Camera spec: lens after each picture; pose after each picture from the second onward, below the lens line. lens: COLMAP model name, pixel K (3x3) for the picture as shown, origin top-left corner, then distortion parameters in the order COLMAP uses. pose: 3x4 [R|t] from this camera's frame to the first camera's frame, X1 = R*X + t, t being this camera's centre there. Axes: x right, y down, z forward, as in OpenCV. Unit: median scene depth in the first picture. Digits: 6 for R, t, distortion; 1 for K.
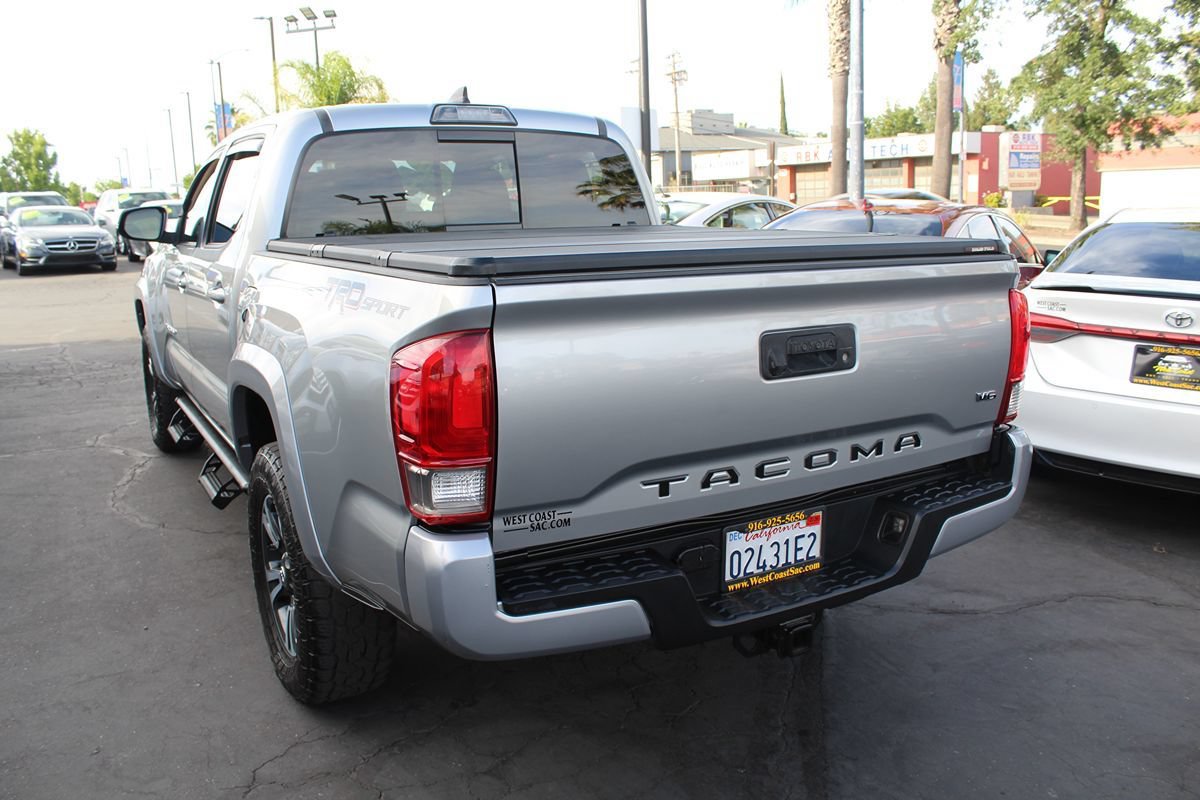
lens RADIAL K [[1001.3, 0, 600.0], [0, 1001.3, 400.0], [0, 0, 1]] dist [-0.176271, 0.156373]
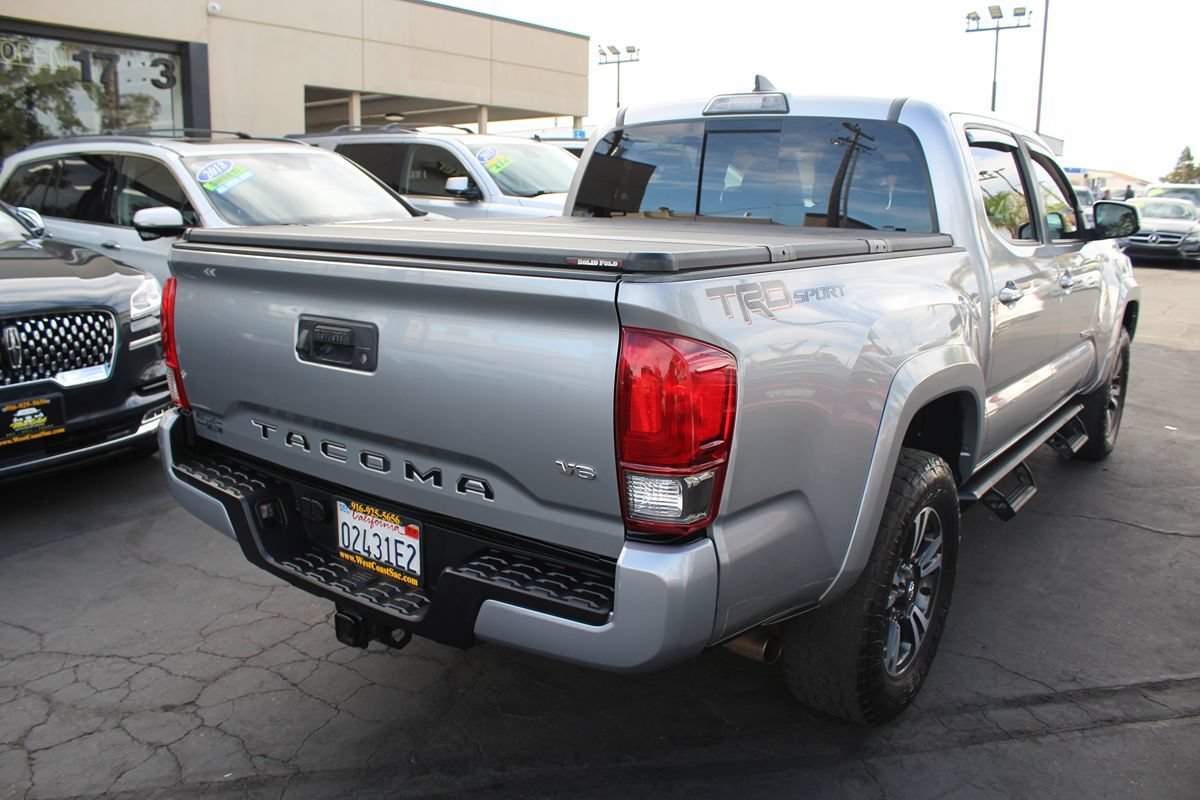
lens RADIAL K [[1001.3, 0, 600.0], [0, 1001.3, 400.0], [0, 0, 1]] dist [-0.176271, 0.156373]
pose [[0.383551, 0.207797, -0.899839, 1.124407], [-0.200478, 0.969857, 0.138513, -0.169581], [0.901497, 0.127271, 0.413648, 0.767215]]
